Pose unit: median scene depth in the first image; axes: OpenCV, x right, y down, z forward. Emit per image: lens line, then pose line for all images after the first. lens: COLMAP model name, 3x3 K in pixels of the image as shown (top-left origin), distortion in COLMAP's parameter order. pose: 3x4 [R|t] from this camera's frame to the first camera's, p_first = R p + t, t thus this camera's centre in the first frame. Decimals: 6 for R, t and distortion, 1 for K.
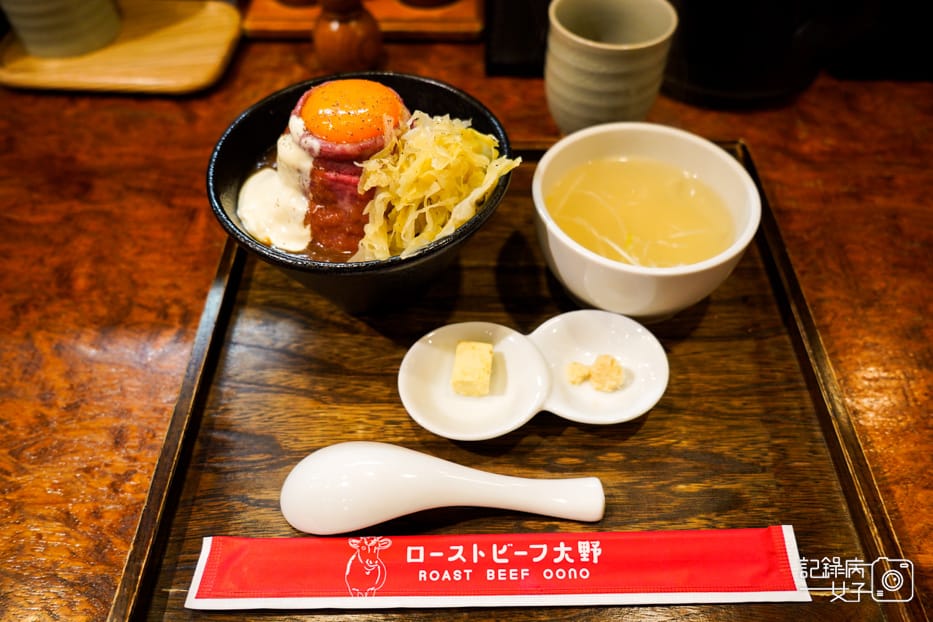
lens RADIAL K [[726.2, 0, 483.1], [0, 726.2, 304.3], [0, 0, 1]] dist [-0.009410, 0.005777]
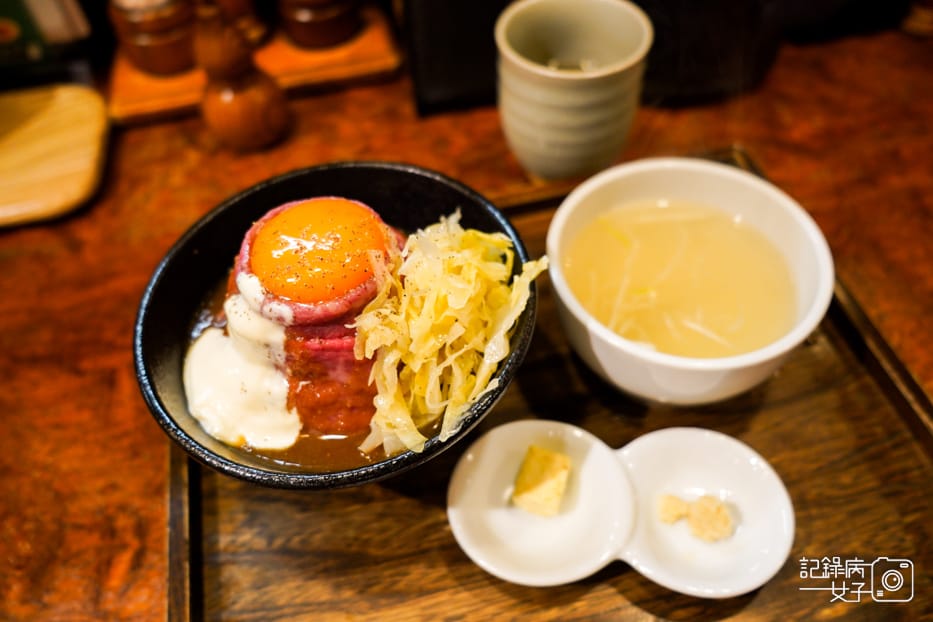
lens RADIAL K [[726.2, 0, 483.1], [0, 726.2, 304.3], [0, 0, 1]] dist [-0.009410, 0.005777]
pose [[0.968333, -0.222345, 0.113549, -0.093428], [0.219166, 0.974871, 0.039910, -0.164796], [-0.119569, -0.013760, 0.992731, 0.198933]]
